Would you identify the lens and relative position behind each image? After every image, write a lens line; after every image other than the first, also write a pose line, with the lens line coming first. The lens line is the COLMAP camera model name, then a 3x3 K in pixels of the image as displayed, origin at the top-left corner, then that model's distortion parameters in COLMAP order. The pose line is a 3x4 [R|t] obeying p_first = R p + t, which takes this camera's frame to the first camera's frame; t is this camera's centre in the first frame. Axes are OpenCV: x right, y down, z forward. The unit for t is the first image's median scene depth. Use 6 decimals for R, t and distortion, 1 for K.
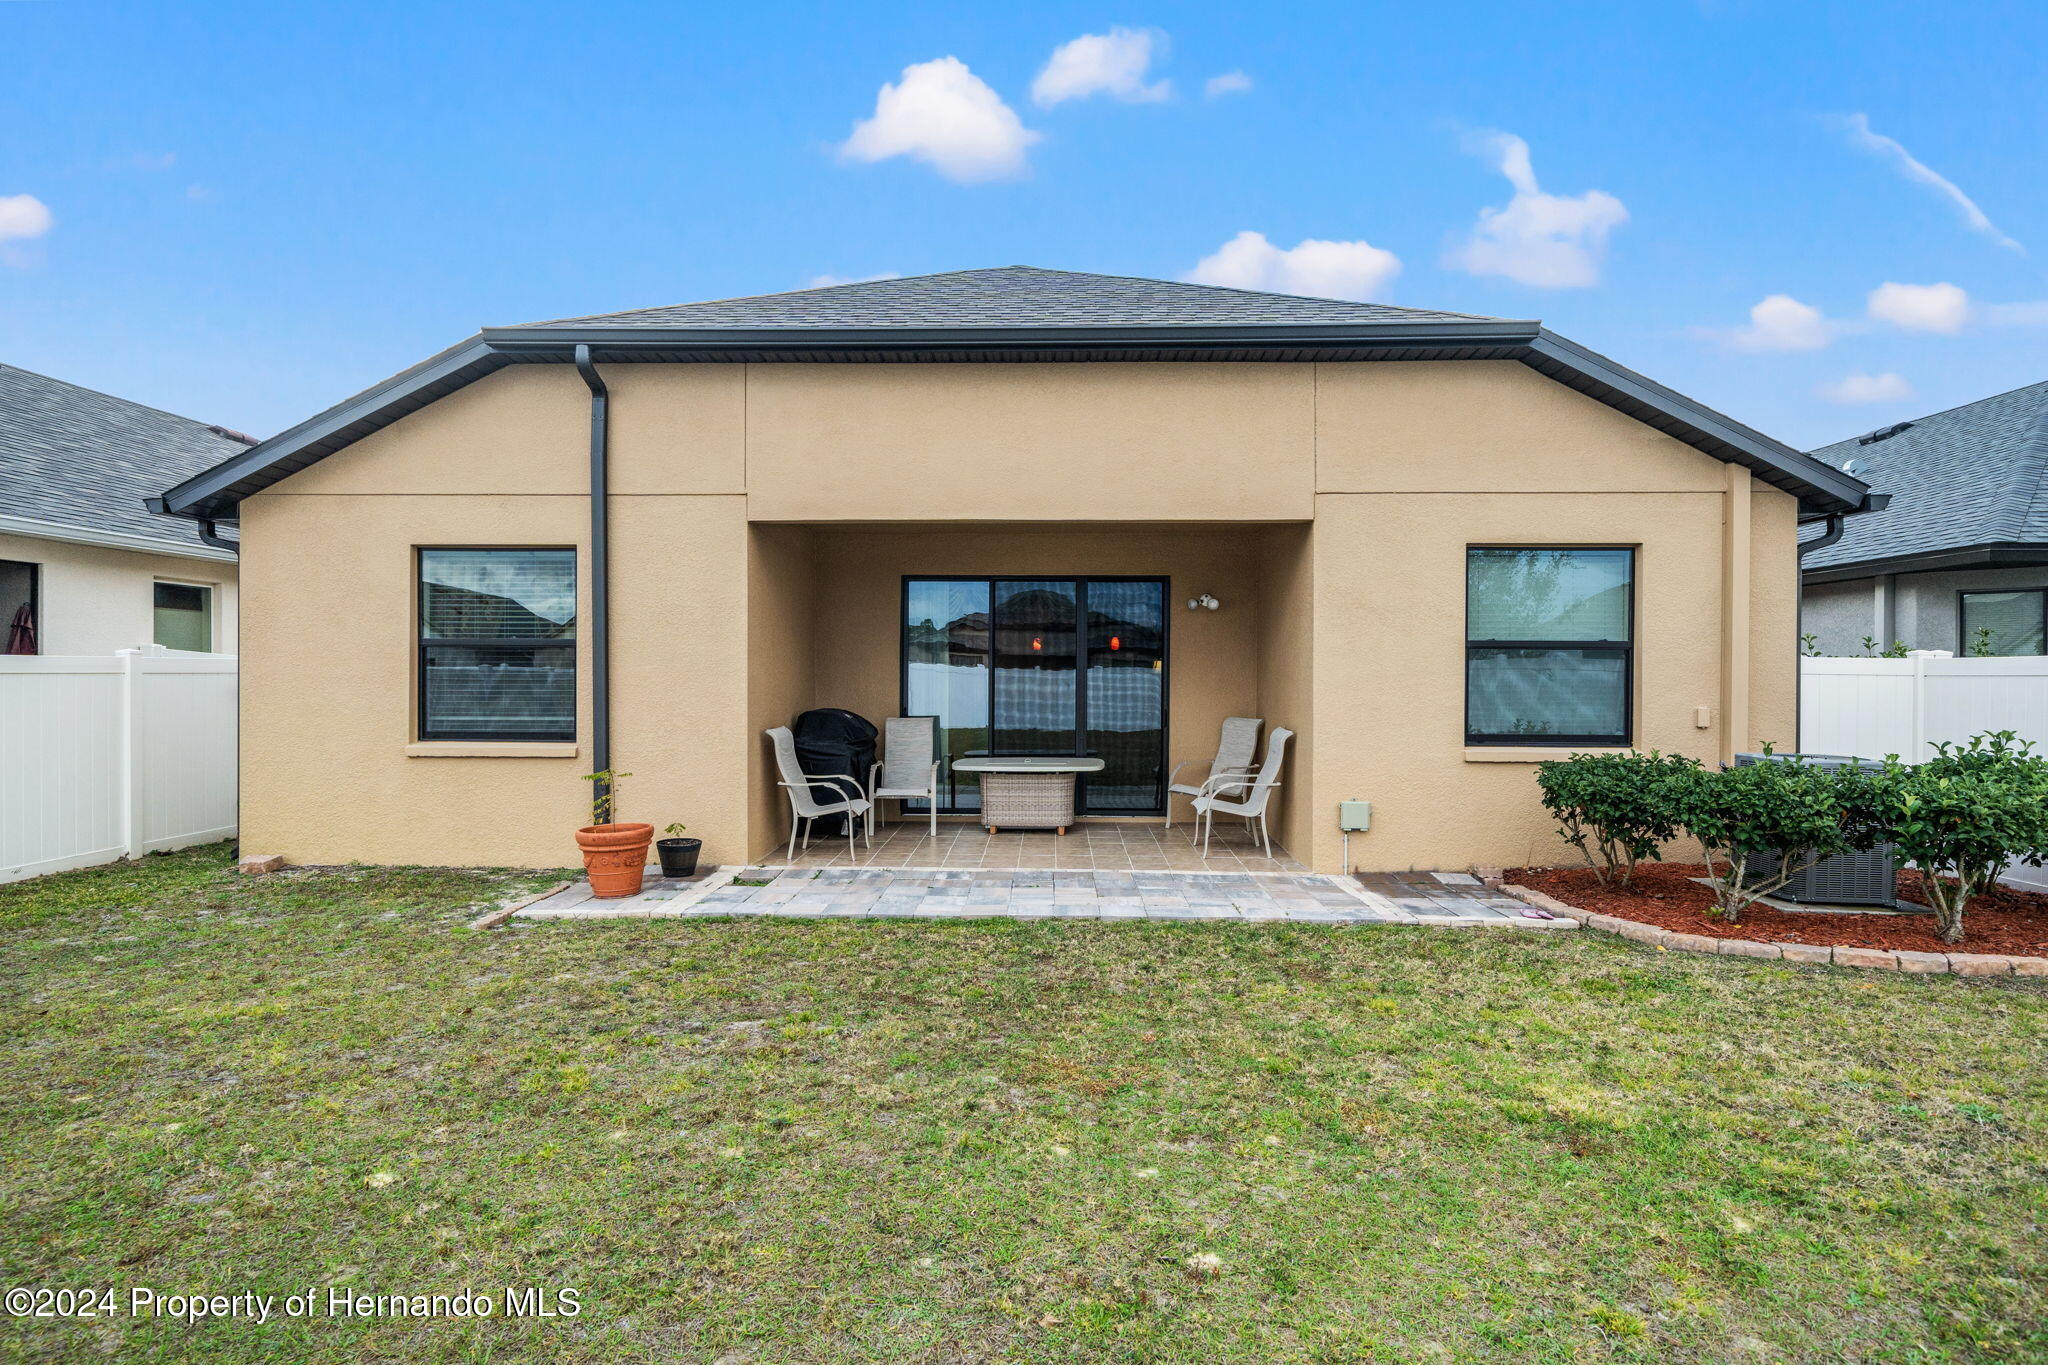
lens RADIAL K [[1017.2, 0, 1027.0], [0, 1017.2, 706.7], [0, 0, 1]] dist [0.002156, 0.000224]
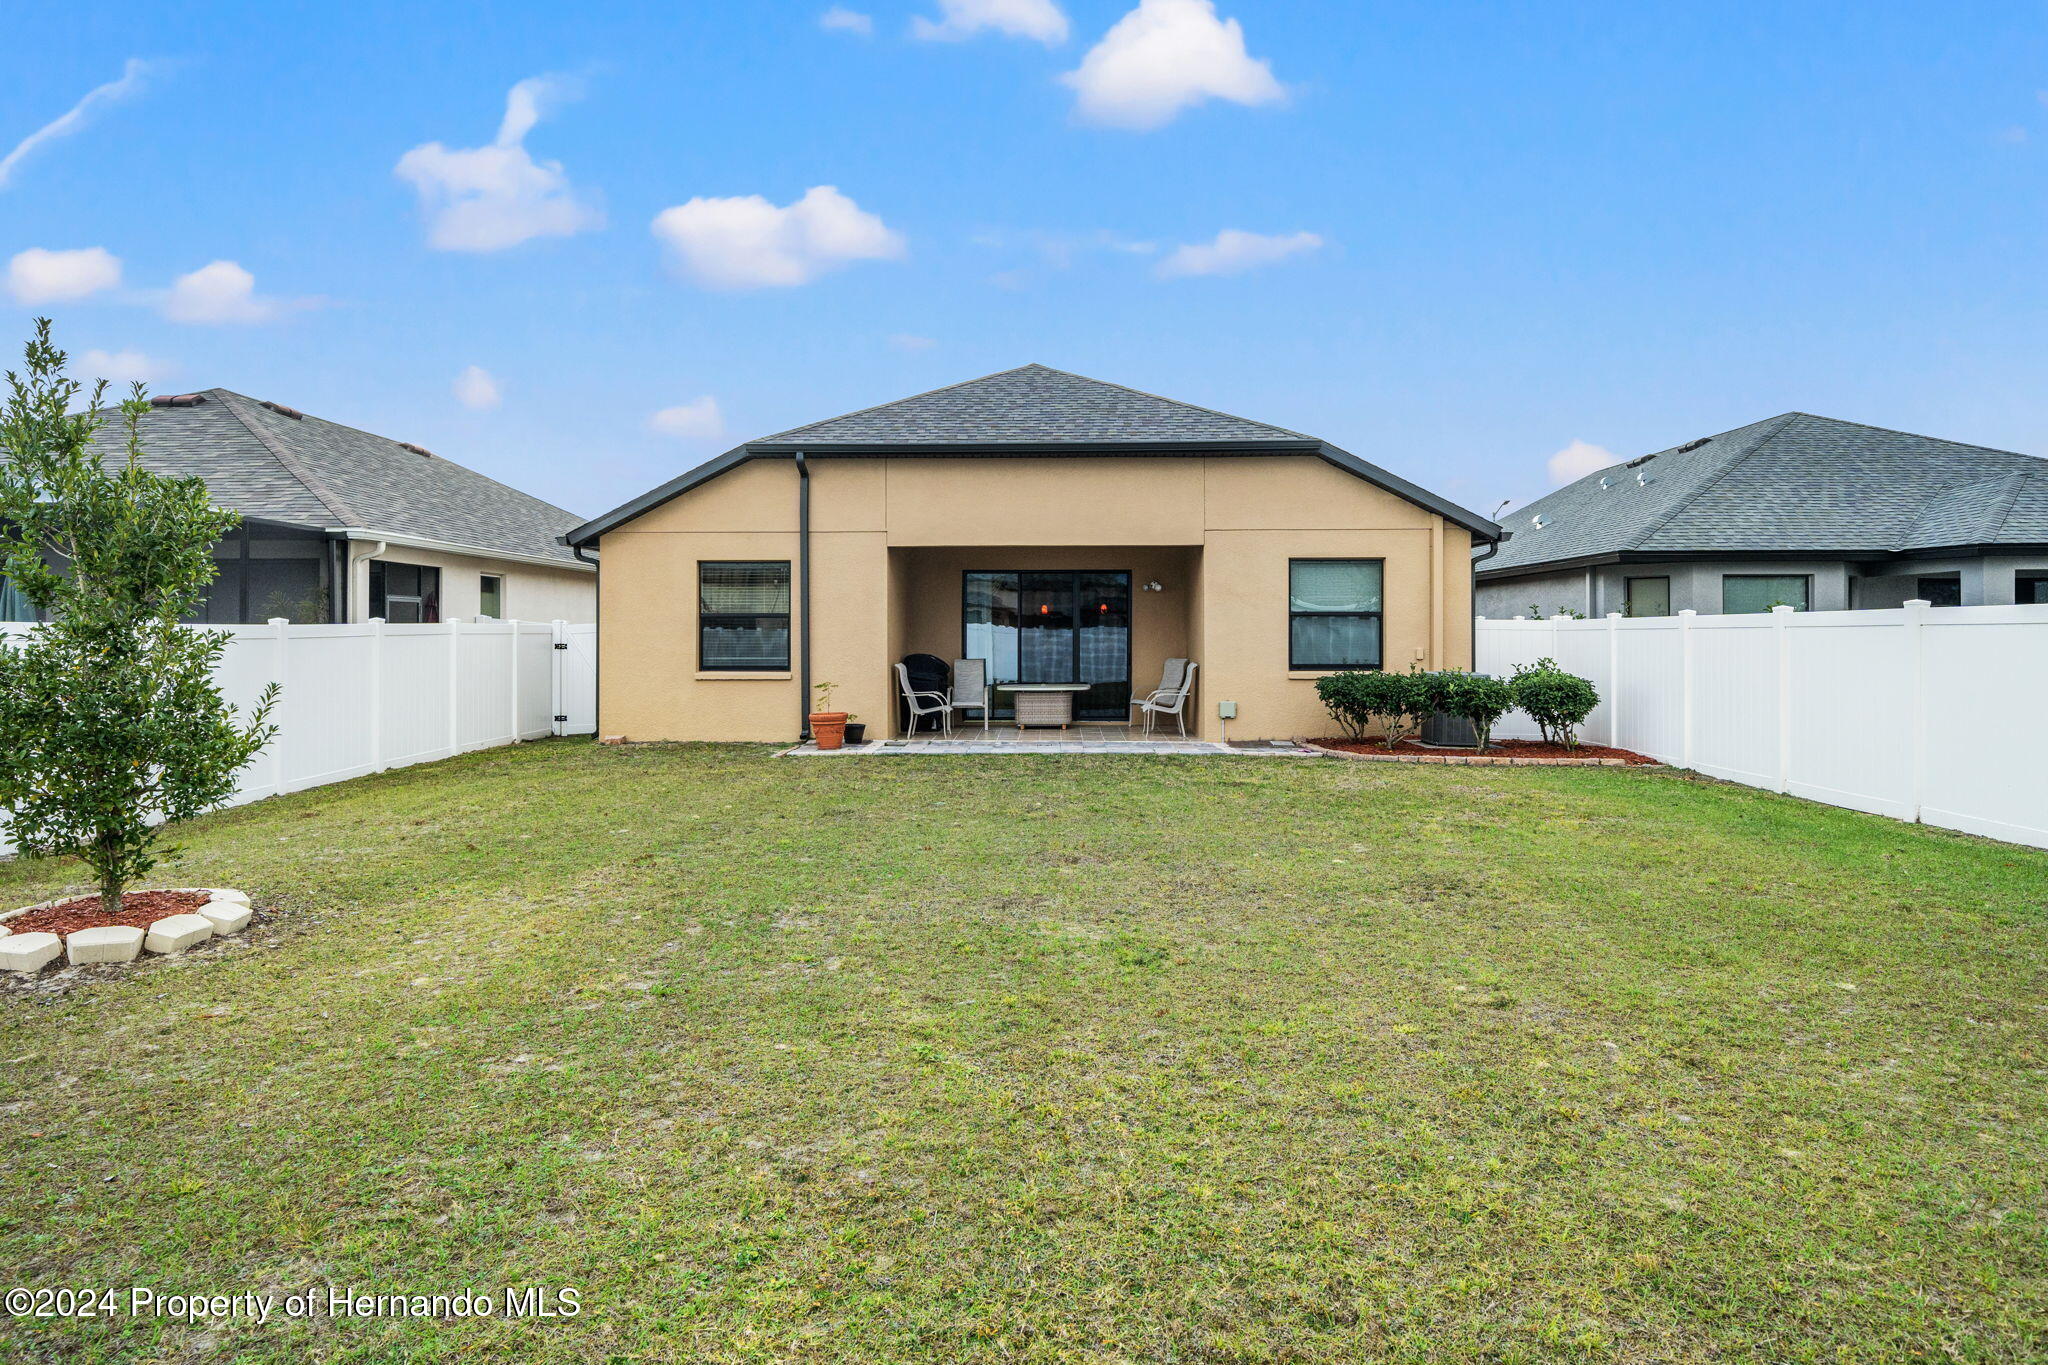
lens RADIAL K [[1033.1, 0, 1024.0], [0, 1033.1, 682.5], [0, 0, 1]] dist [-0.000481, 0.000138]
pose [[0.999987, -0.004495, -0.002322, -0.031805], [0.004529, 0.999878, 0.014972, 0.029147], [0.002255, -0.014982, 0.999885, -0.801724]]
